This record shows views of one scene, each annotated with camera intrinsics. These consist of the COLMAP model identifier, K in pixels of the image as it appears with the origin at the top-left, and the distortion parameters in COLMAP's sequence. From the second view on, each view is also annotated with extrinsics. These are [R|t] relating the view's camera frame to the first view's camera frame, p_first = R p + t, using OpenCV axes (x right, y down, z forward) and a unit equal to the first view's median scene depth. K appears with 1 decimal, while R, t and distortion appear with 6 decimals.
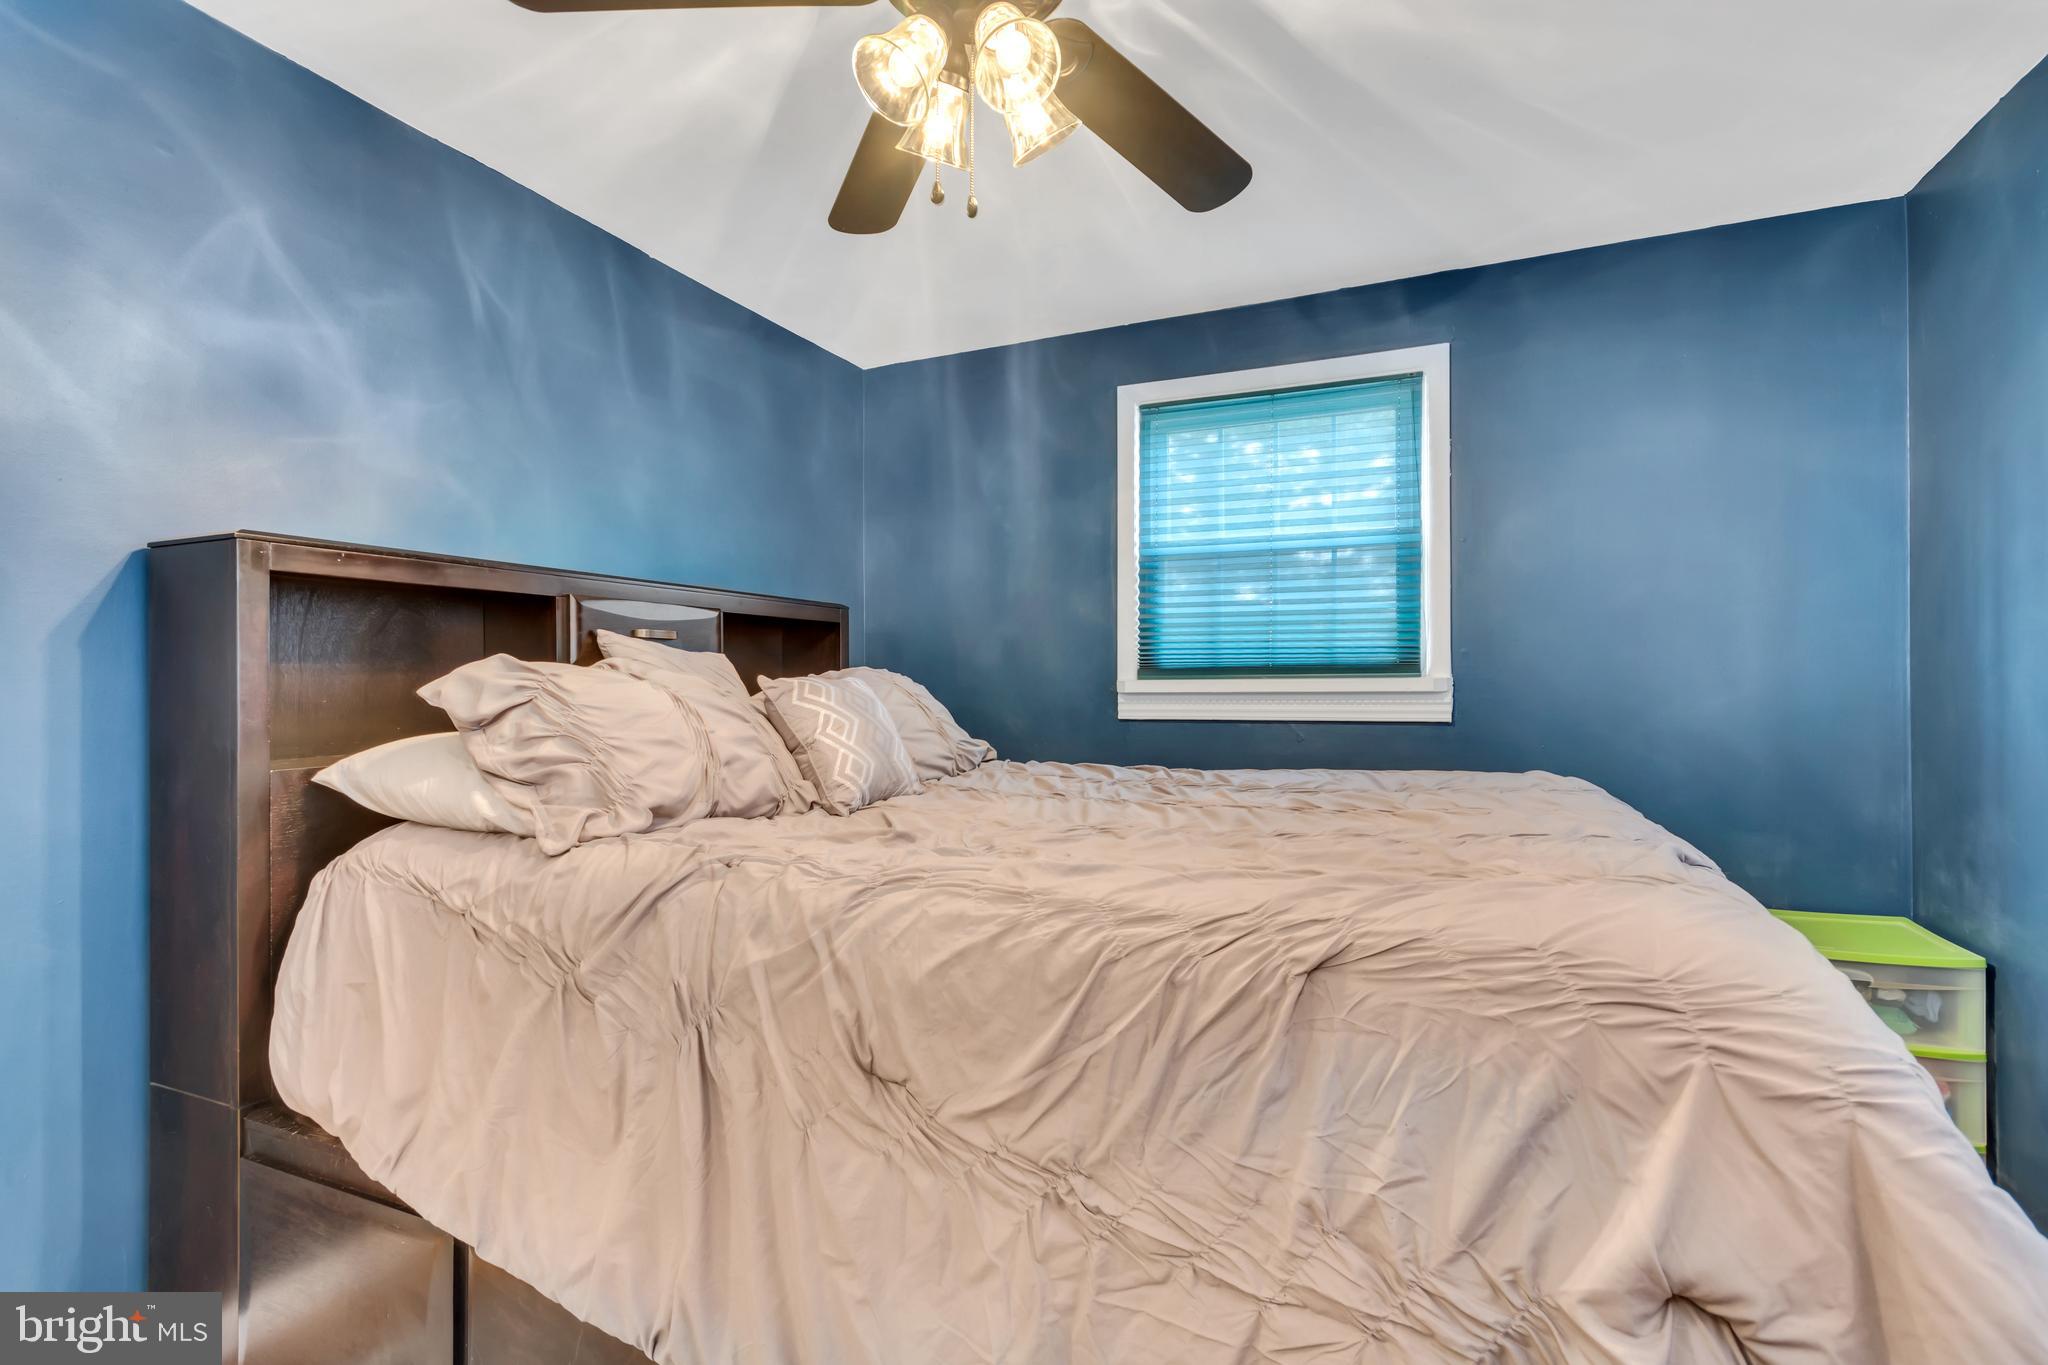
lens RADIAL K [[911.5, 0, 1032.5], [0, 911.5, 681.0], [0, 0, 1]] dist [-0.001609, -0.000298]
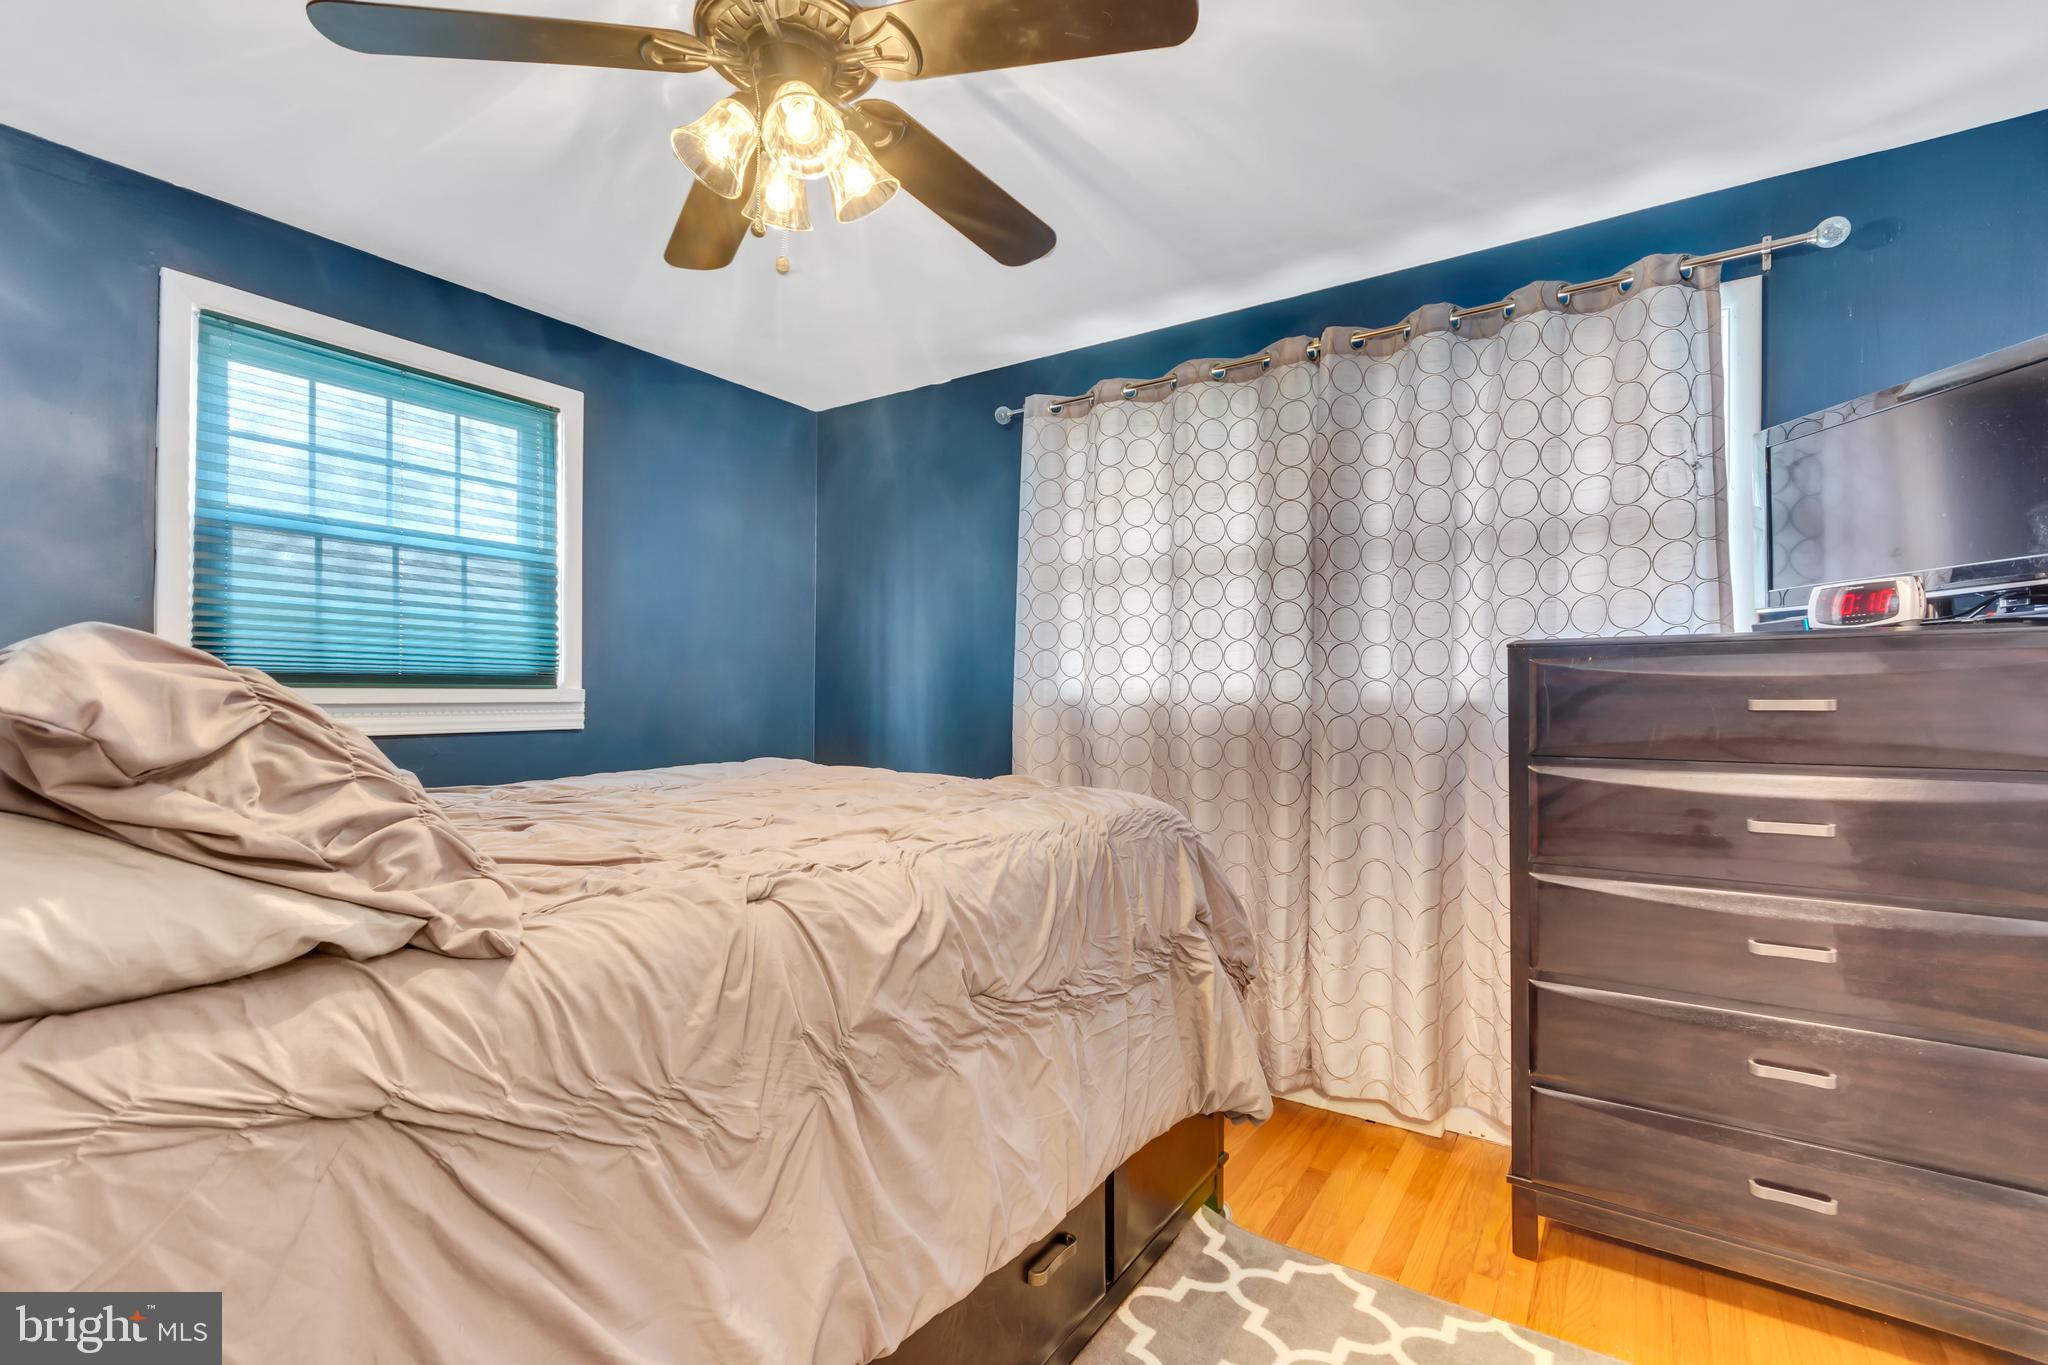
lens RADIAL K [[911.5, 0, 1028.5], [0, 911.5, 690.0], [0, 0, 1]] dist [-0.001609, -0.000298]
pose [[0.167913, 0.010420, 0.985747, -0.519651], [-0.004998, 0.999940, -0.009719, 0.004327], [-0.985789, -0.003295, 0.167955, 0.250596]]
